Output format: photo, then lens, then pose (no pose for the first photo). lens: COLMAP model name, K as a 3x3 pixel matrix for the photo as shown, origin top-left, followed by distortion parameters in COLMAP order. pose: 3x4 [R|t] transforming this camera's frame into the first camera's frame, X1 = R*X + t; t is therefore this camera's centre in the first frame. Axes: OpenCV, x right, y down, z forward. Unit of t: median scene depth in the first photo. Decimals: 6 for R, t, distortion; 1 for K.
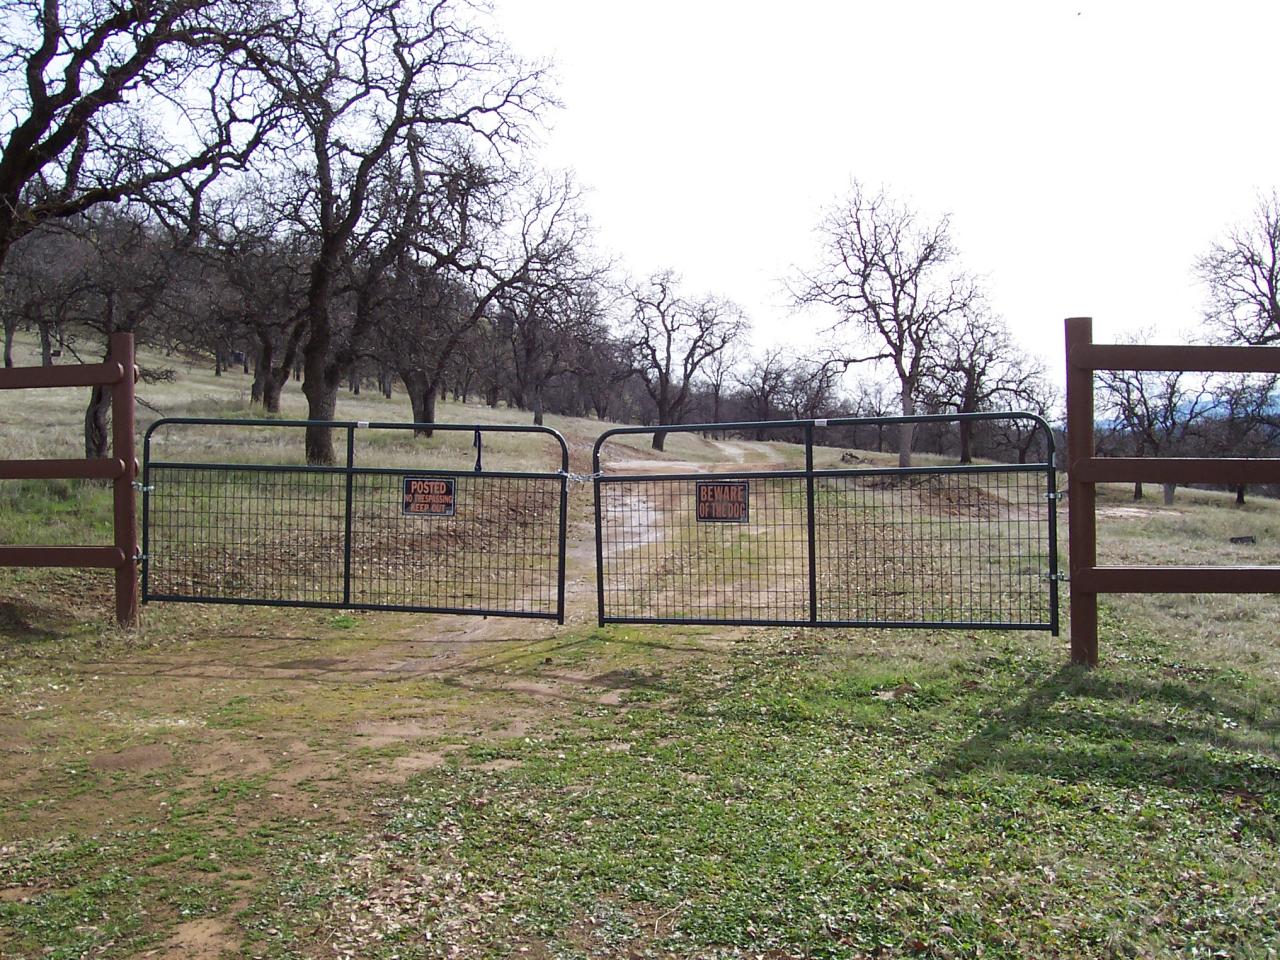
lens RADIAL K [[1410.8, 0, 632.0], [0, 1410.8, 484.3], [0, 0, 1]] dist [-0.166724, 0.132627]
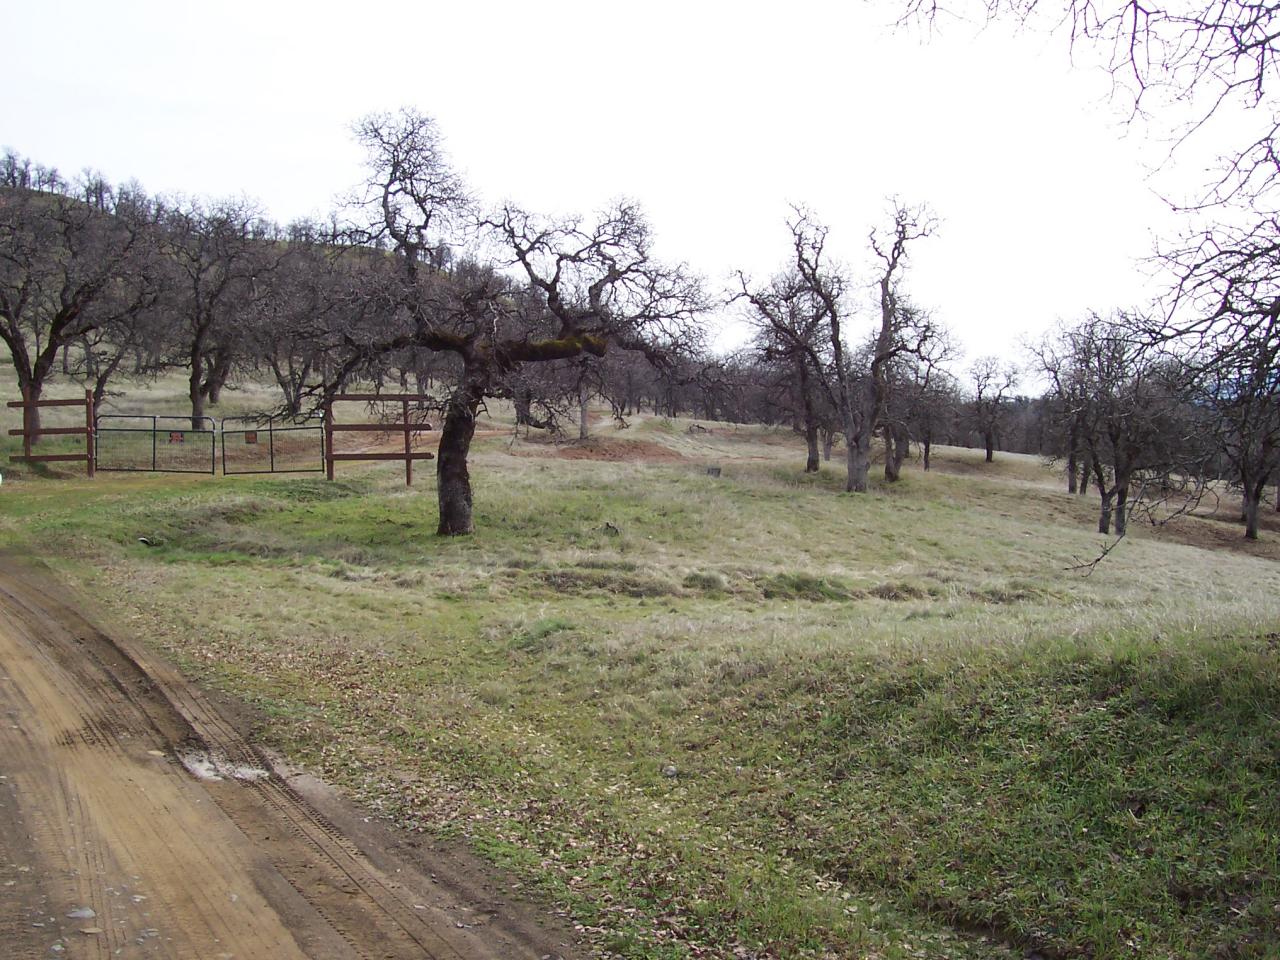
lens RADIAL K [[1410.8, 0, 632.0], [0, 1410.8, 484.3], [0, 0, 1]] dist [-0.166724, 0.132627]
pose [[0.999170, -0.008029, -0.039924, 1.102222], [0.008825, 0.999765, 0.019781, 0.063872], [0.039756, -0.020117, 0.999007, -2.341916]]
